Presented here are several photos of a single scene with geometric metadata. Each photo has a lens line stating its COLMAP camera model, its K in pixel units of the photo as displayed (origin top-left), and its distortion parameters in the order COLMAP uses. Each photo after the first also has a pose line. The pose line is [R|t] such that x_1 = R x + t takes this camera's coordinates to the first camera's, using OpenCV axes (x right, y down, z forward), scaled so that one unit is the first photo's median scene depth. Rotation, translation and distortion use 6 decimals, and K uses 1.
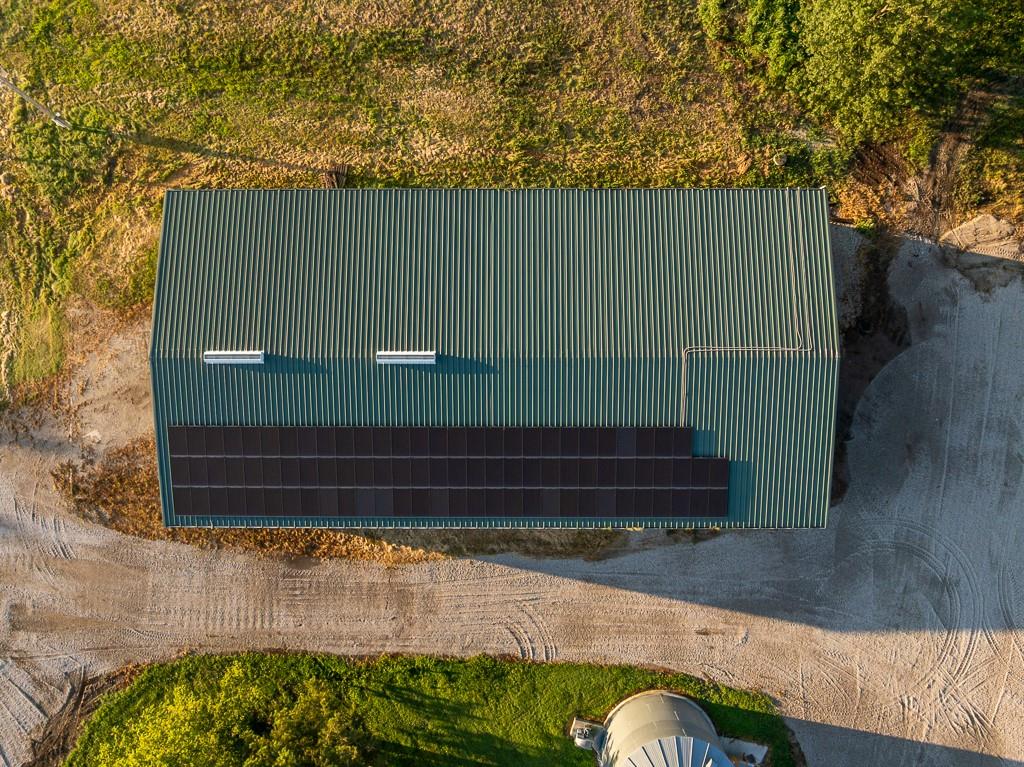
lens RADIAL K [[730.2, 0, 516.1], [0, 730.2, 379.6], [0, 0, 1]] dist [-0.045075, 0.013767]
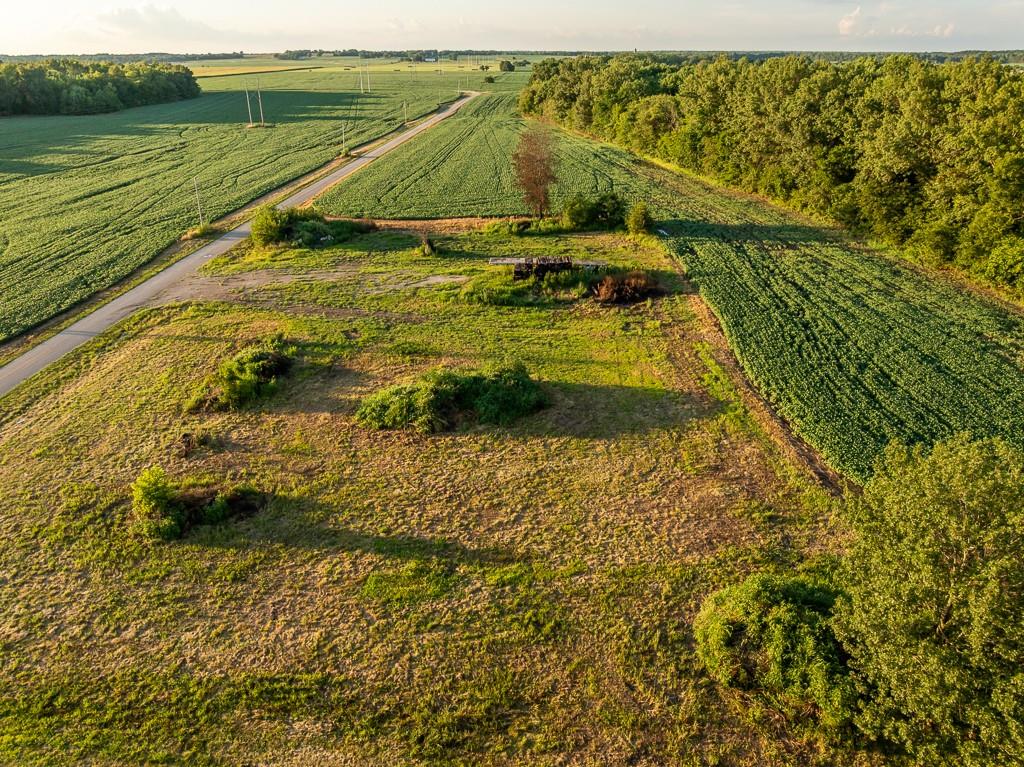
lens RADIAL K [[730.2, 0, 515.7], [0, 730.2, 377.1], [0, 0, 1]] dist [-0.045075, 0.013767]
pose [[0.999936, 0.007985, -0.008065, 0.069954], [-0.010635, 0.411306, -0.911435, 0.046593], [-0.003960, 0.911462, 0.411364, 0.434877]]
